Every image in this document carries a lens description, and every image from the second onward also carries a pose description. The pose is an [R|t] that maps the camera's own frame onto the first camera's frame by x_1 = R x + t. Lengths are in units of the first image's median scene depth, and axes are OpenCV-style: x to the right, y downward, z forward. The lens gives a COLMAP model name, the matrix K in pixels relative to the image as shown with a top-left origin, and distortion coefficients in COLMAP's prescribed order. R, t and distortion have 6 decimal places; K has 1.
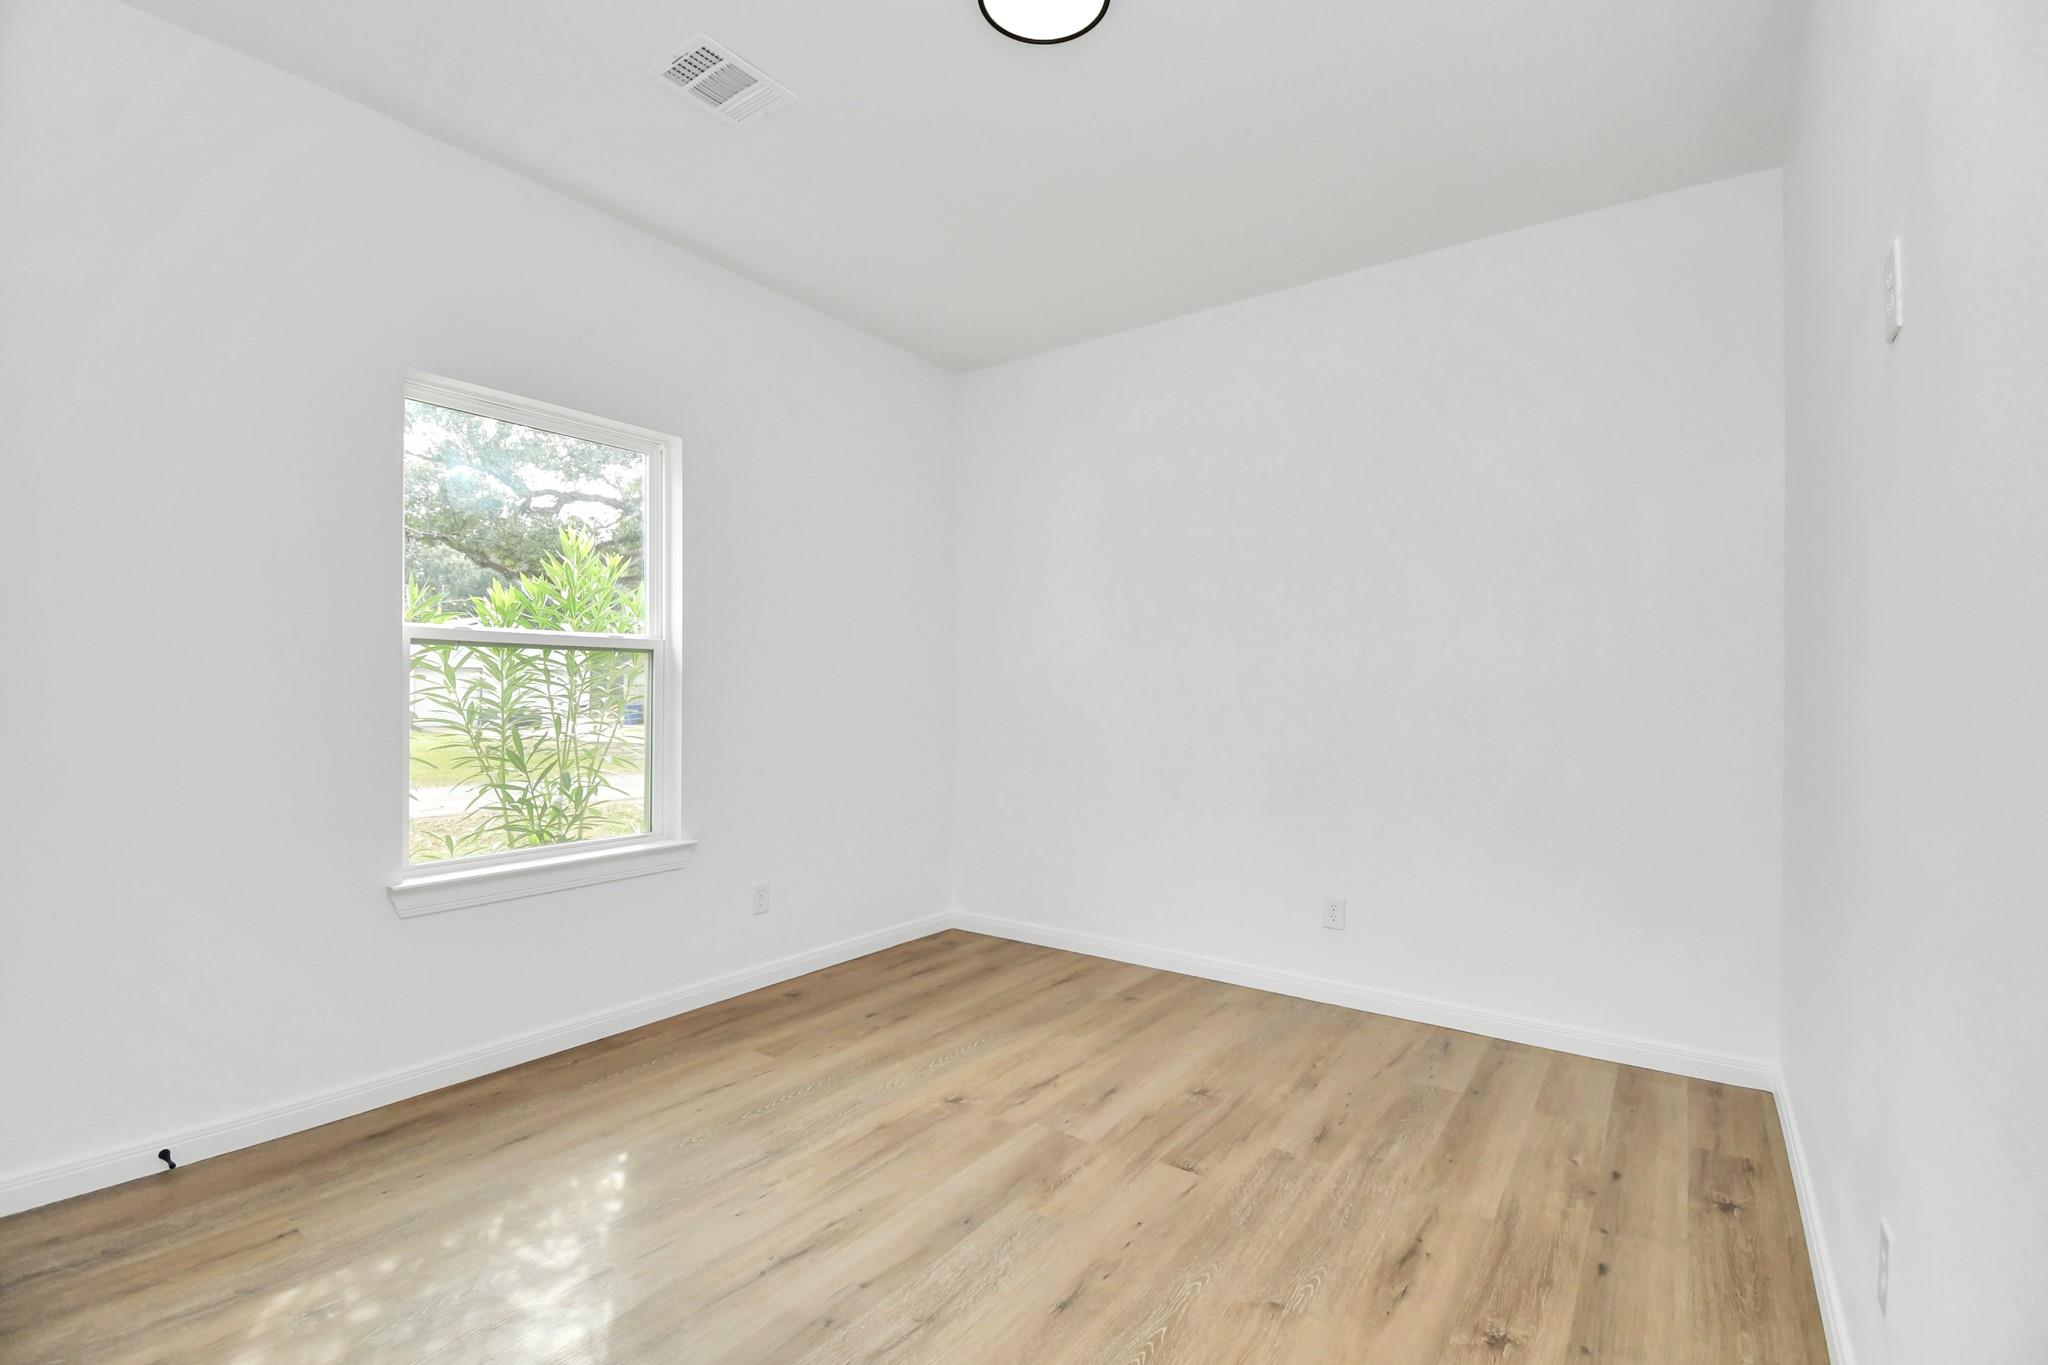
lens RADIAL K [[898.1, 0, 1011.8], [0, 898.1, 683.3], [0, 0, 1]] dist [0.018732, -0.024406]
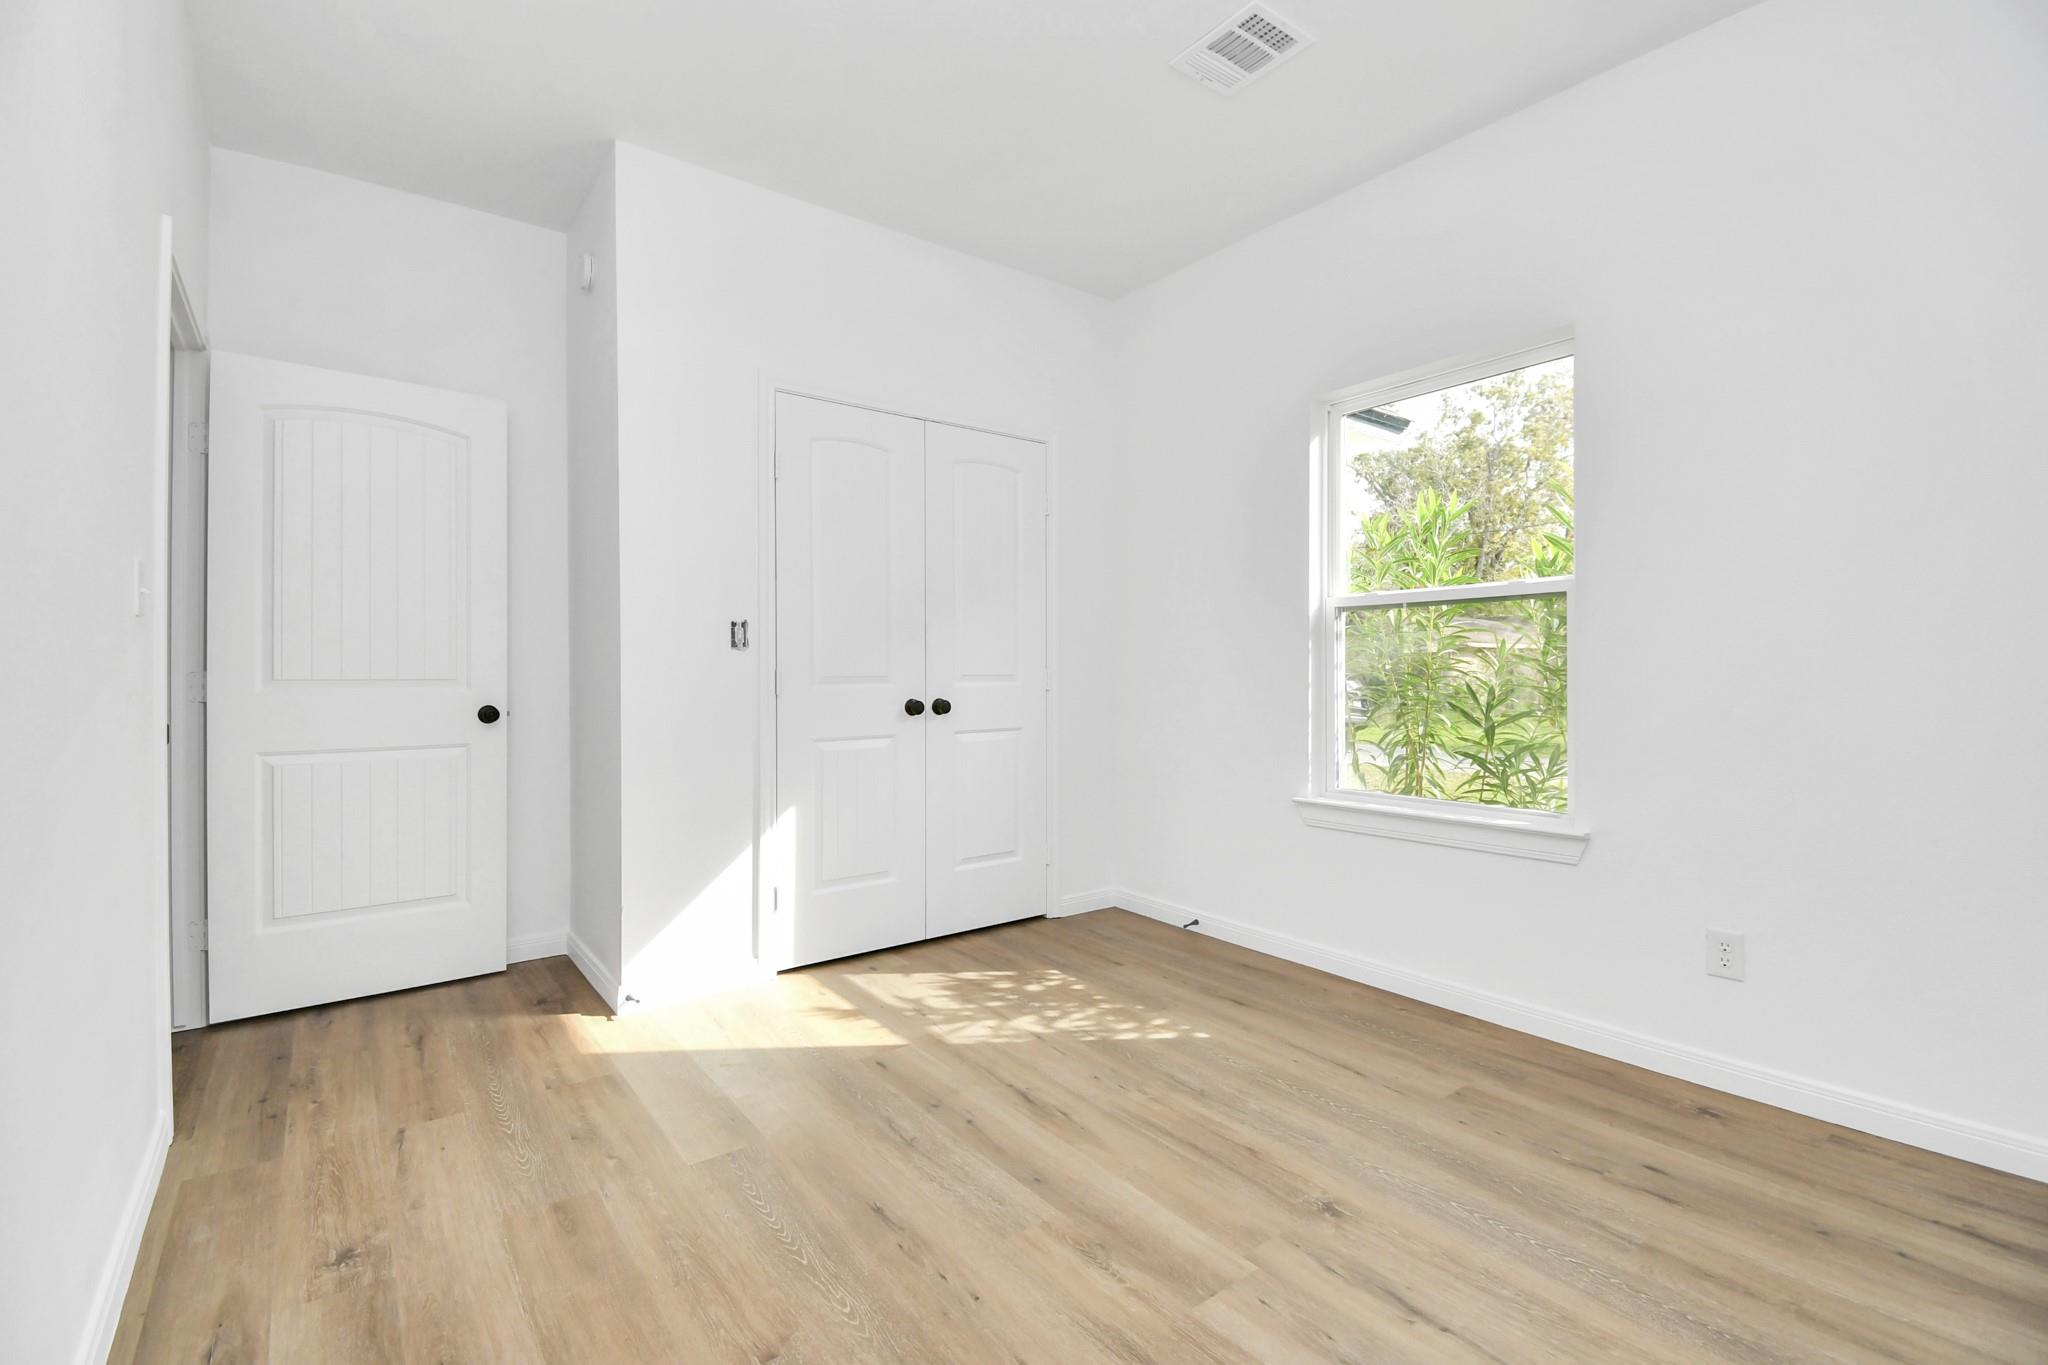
lens RADIAL K [[898.1, 0, 1011.8], [0, 898.1, 683.3], [0, 0, 1]] dist [0.018732, -0.024406]
pose [[-0.284655, 0.007636, -0.958600, 0.733810], [0.010562, 0.999933, 0.004829, 0.053375], [0.958572, -0.008750, -0.284716, 1.051591]]
